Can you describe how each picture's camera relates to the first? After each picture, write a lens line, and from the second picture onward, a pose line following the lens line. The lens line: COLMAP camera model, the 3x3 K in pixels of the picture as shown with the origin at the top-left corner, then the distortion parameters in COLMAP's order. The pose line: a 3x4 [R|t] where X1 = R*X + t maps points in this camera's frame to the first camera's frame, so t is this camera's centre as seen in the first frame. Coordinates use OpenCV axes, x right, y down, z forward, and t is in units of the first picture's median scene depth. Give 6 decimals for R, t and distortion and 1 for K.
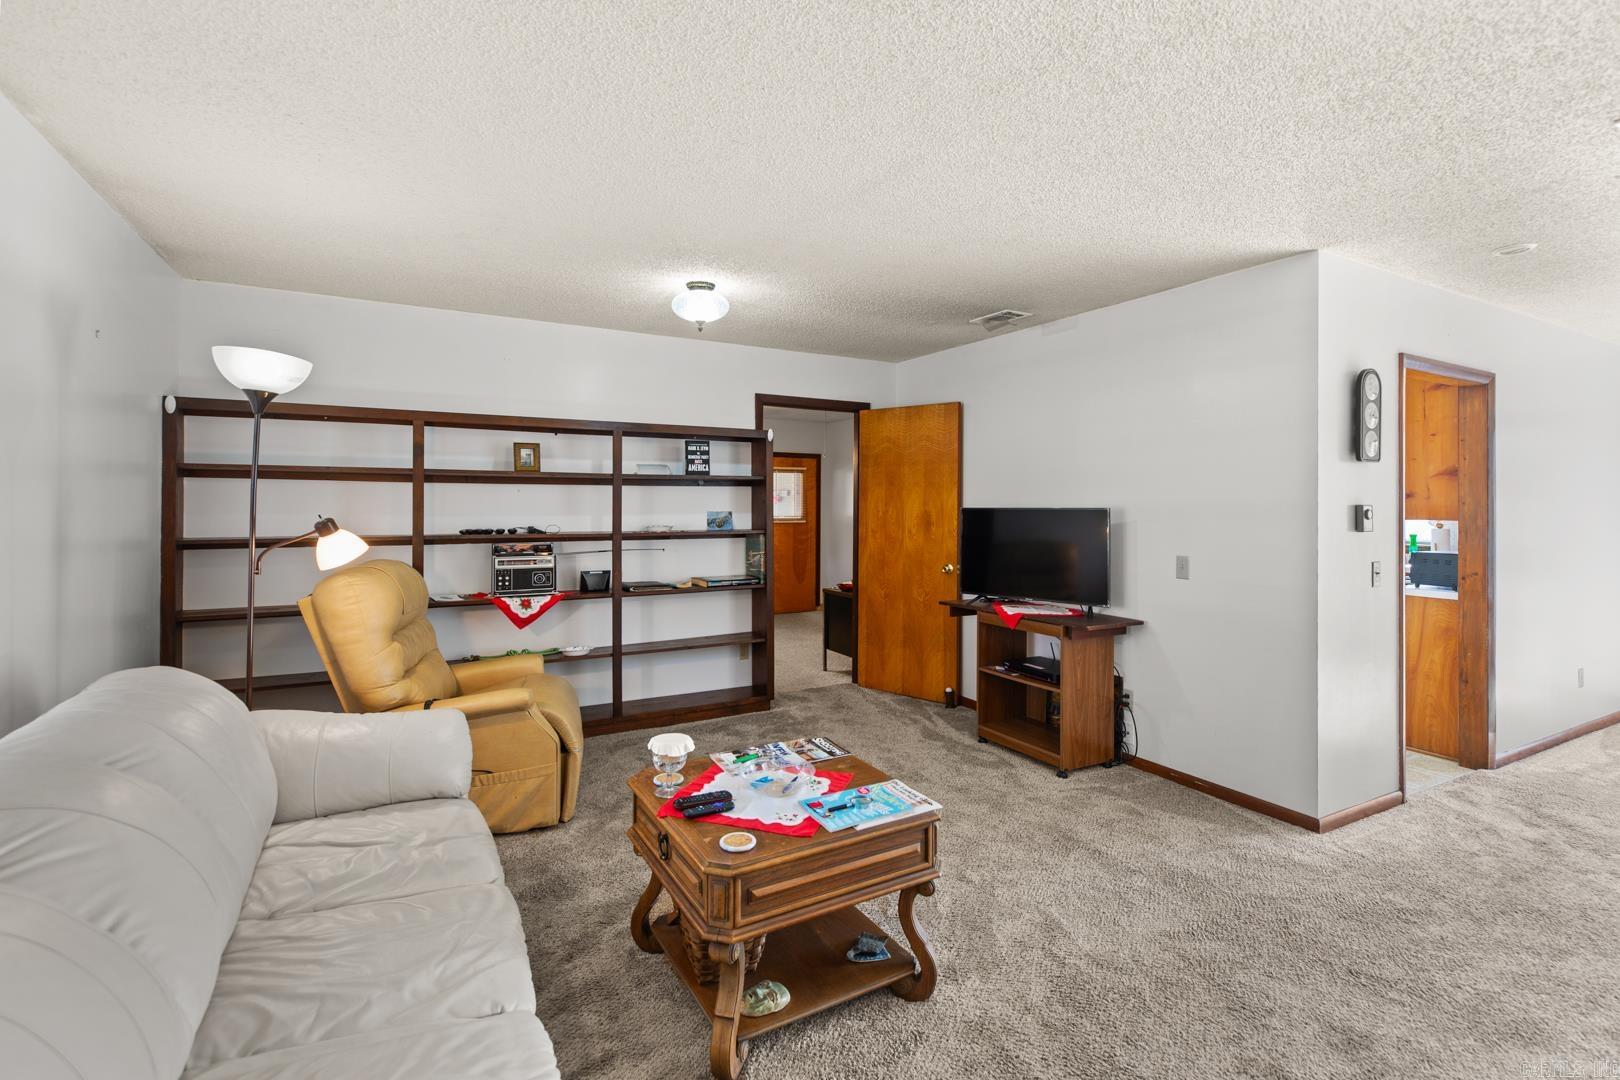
lens RADIAL K [[742.7, 0, 813.4], [0, 742.7, 519.4], [0, 0, 1]] dist [-0.002329, -0.000100]
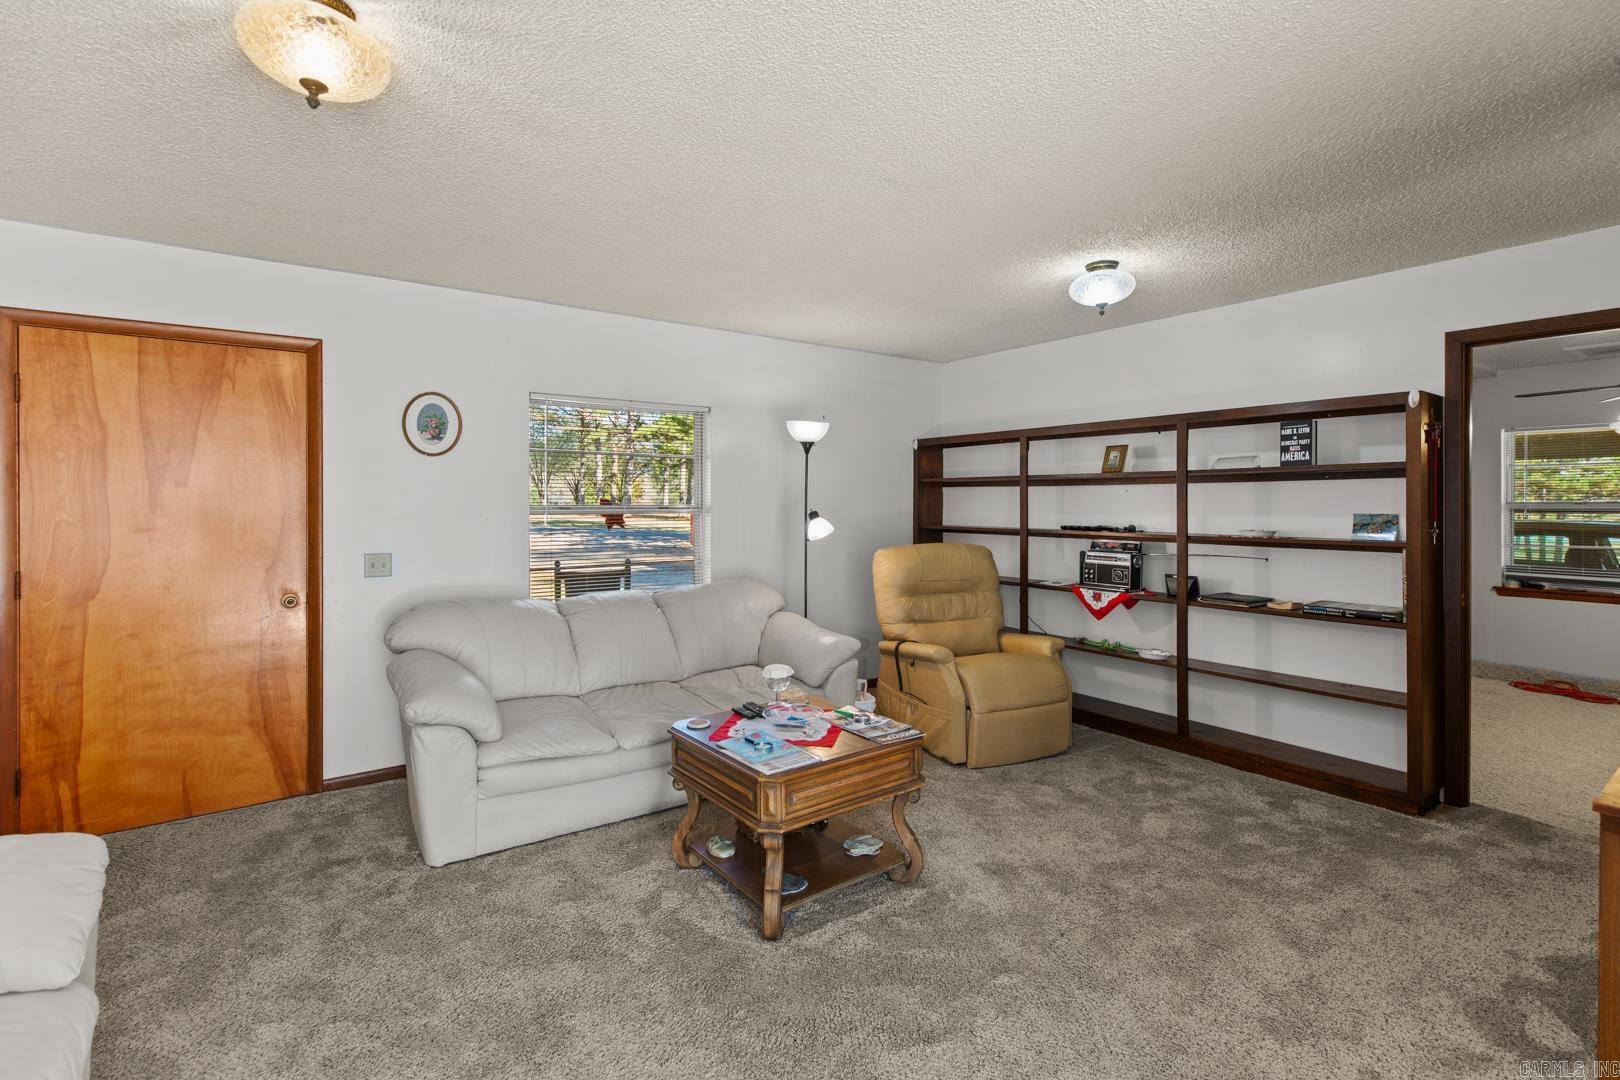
lens RADIAL K [[744.6, 0, 810.0], [0, 744.6, 540.0], [0, 0, 1]] dist [-0.002335, -0.000481]
pose [[0.107796, 0.045830, -0.993116, 0.627899], [-0.022159, 0.998800, 0.043687, -0.005917], [0.993926, 0.017297, 0.108682, 0.464521]]
